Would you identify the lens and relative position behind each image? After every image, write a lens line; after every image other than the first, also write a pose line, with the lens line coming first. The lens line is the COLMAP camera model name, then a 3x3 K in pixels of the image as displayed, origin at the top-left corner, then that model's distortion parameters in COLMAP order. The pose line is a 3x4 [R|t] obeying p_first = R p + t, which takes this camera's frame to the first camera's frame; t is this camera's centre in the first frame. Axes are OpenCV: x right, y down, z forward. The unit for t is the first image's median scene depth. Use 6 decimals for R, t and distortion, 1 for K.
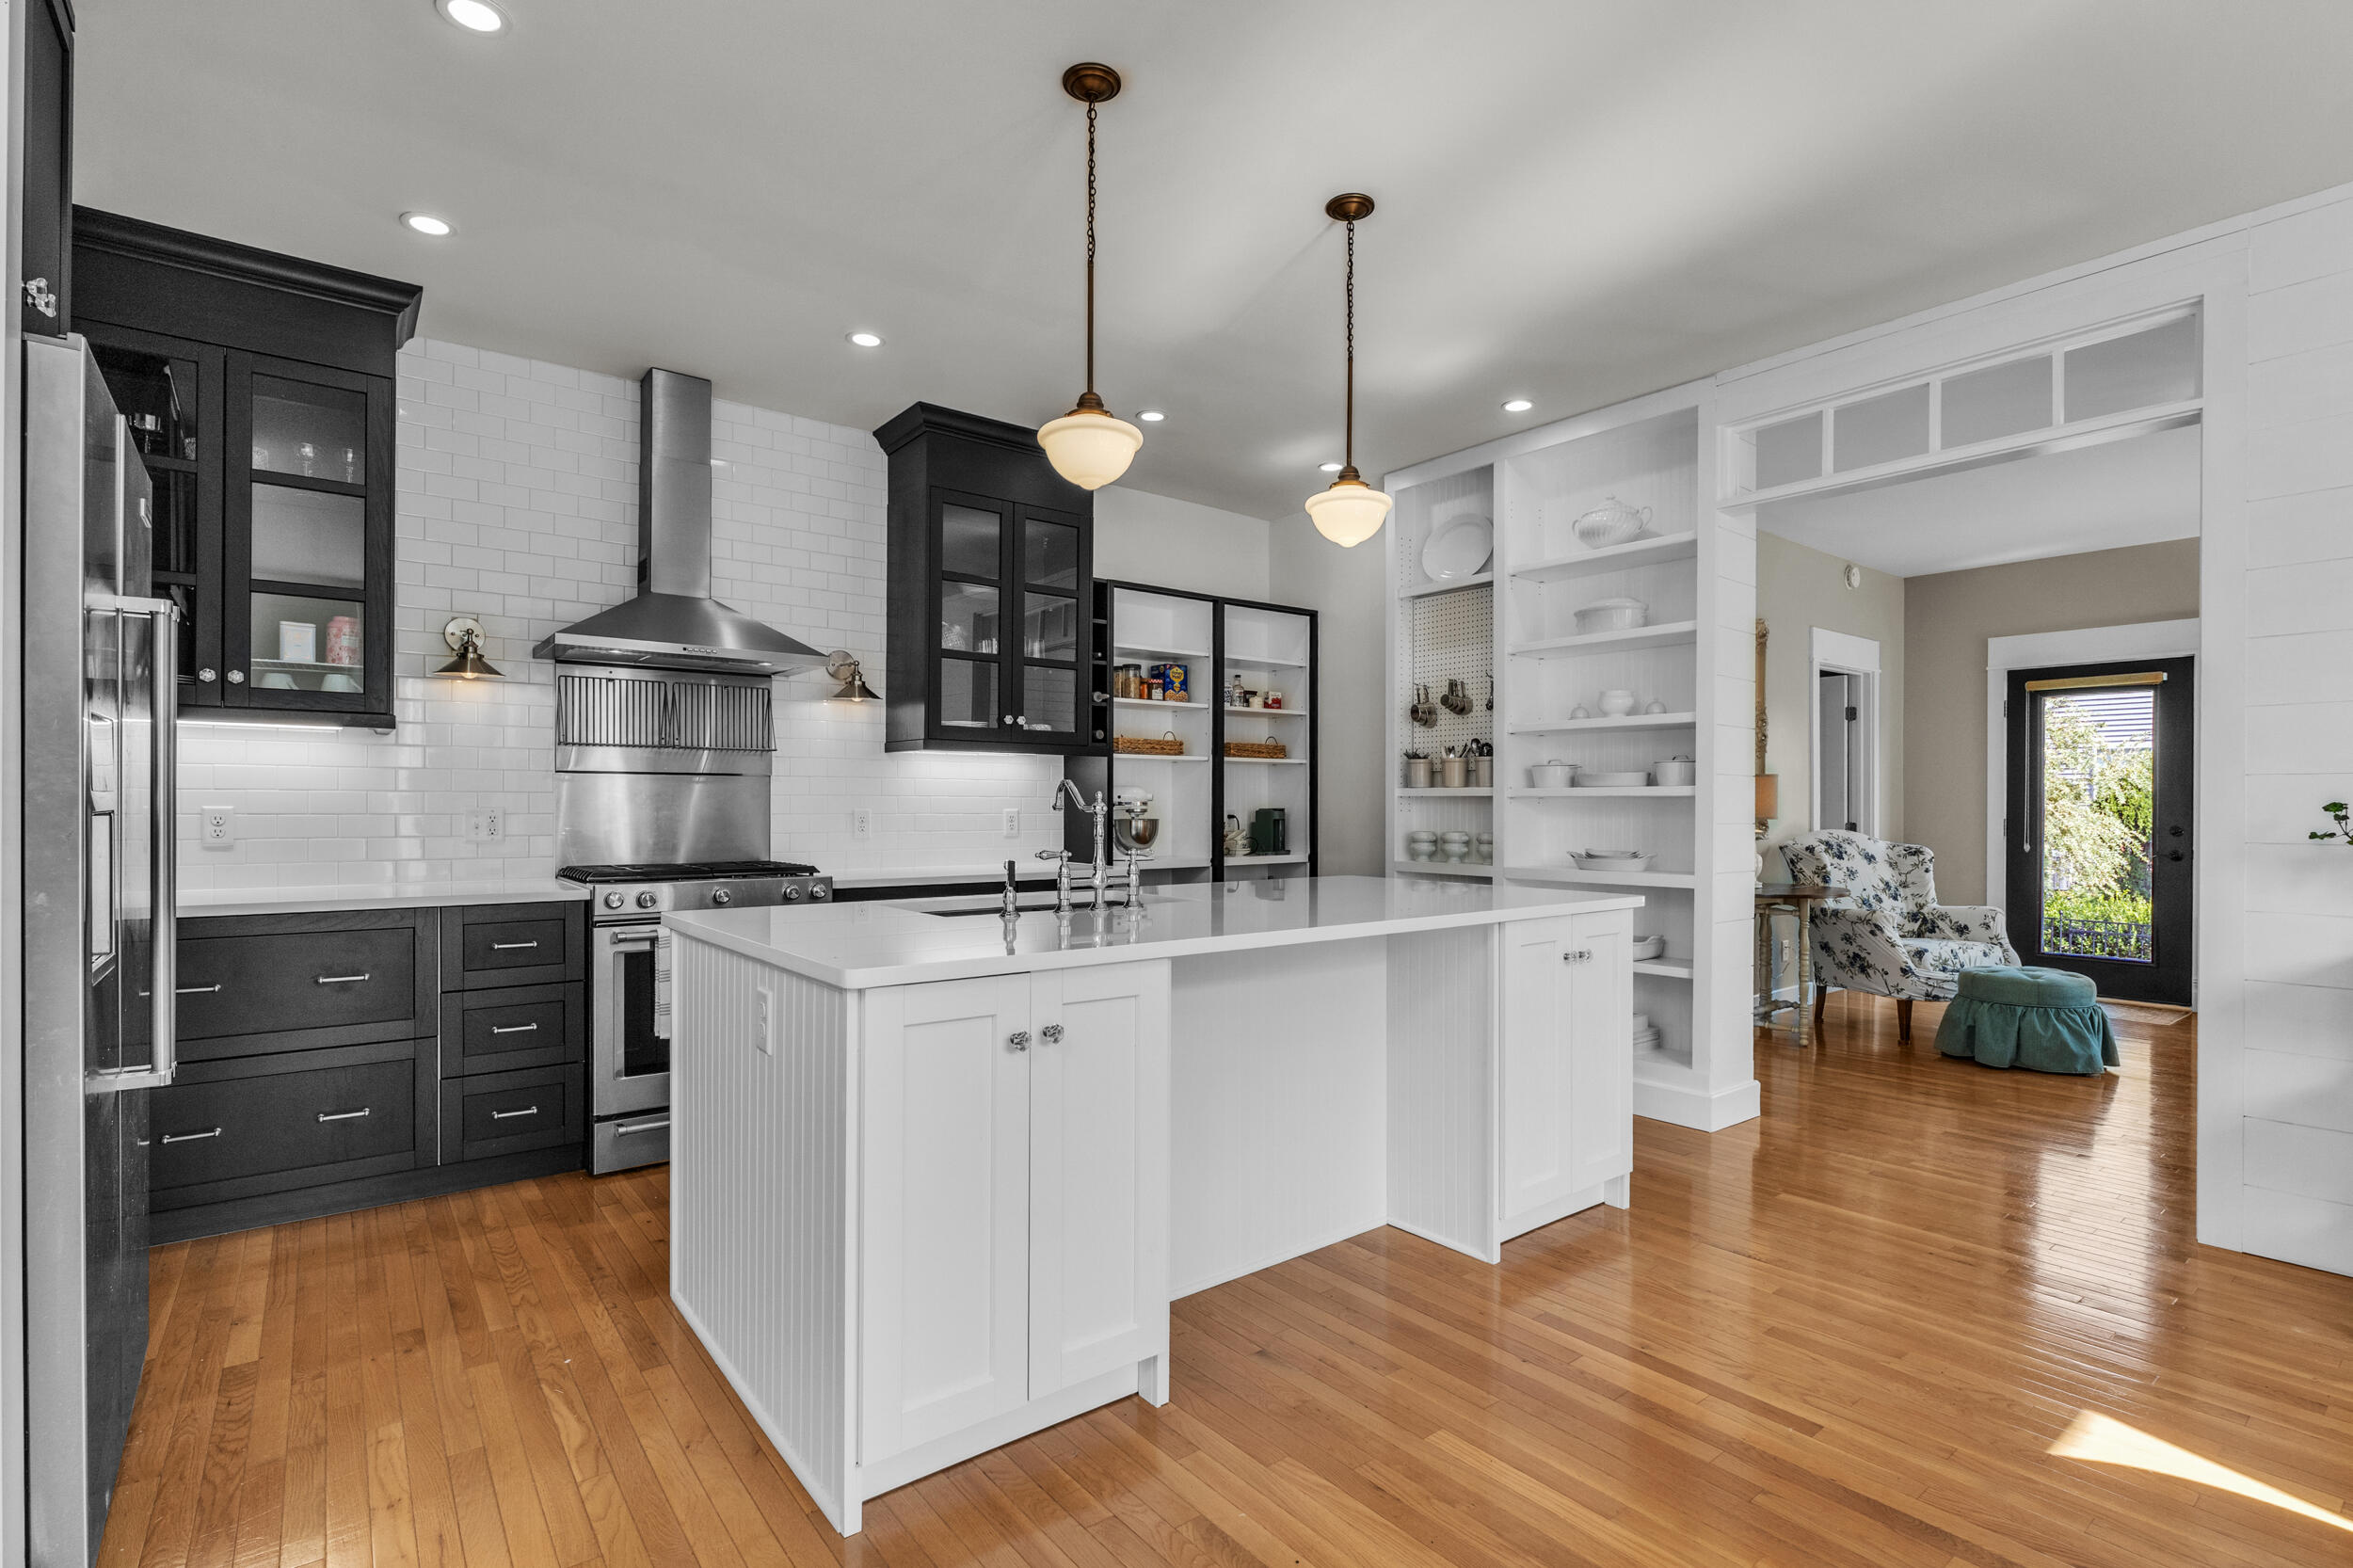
lens RADIAL K [[1104.4, 0, 1177.3], [0, 1104.4, 802.6], [0, 0, 1]] dist [-0.003560, -0.000219]
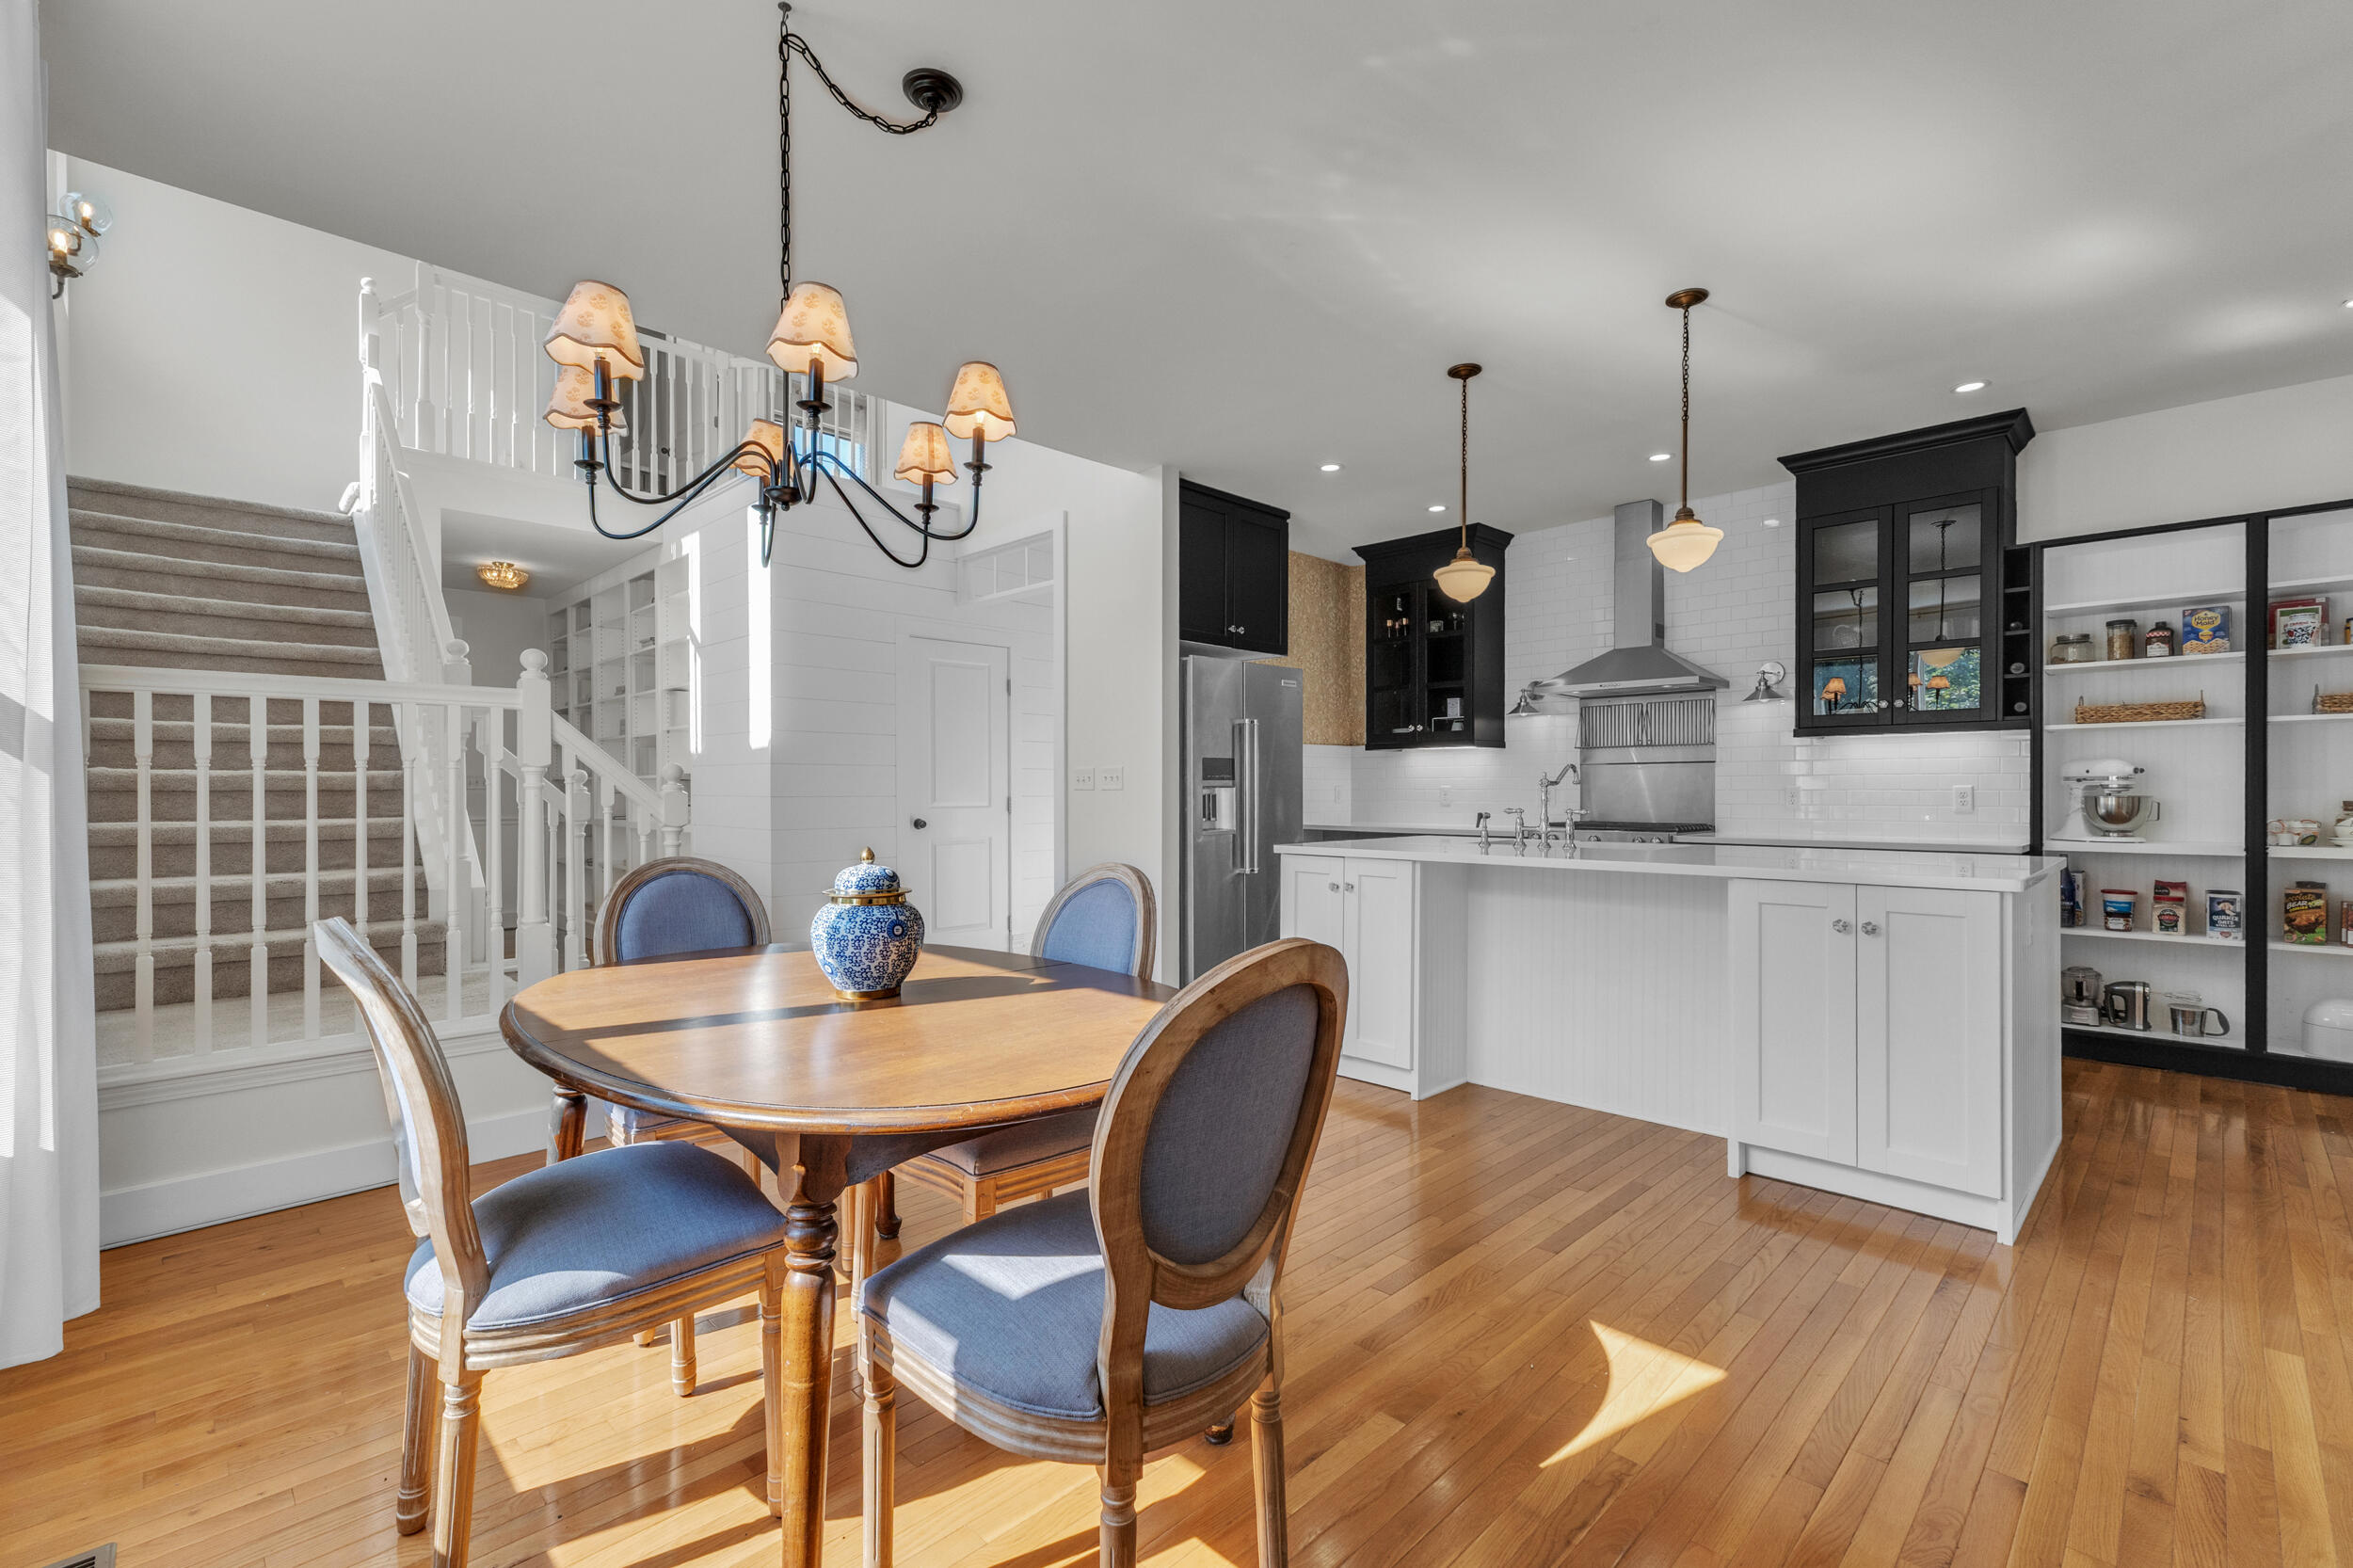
lens RADIAL K [[999.6, 0, 1176.8], [0, 999.6, 796.9], [0, 0, 1]] dist [-0.000220, 0.000817]
pose [[0.100936, 0.007931, -0.994861, 0.718031], [0.007197, 0.999936, 0.008701, 0.003353], [0.994867, -0.008039, 0.100873, 0.180204]]
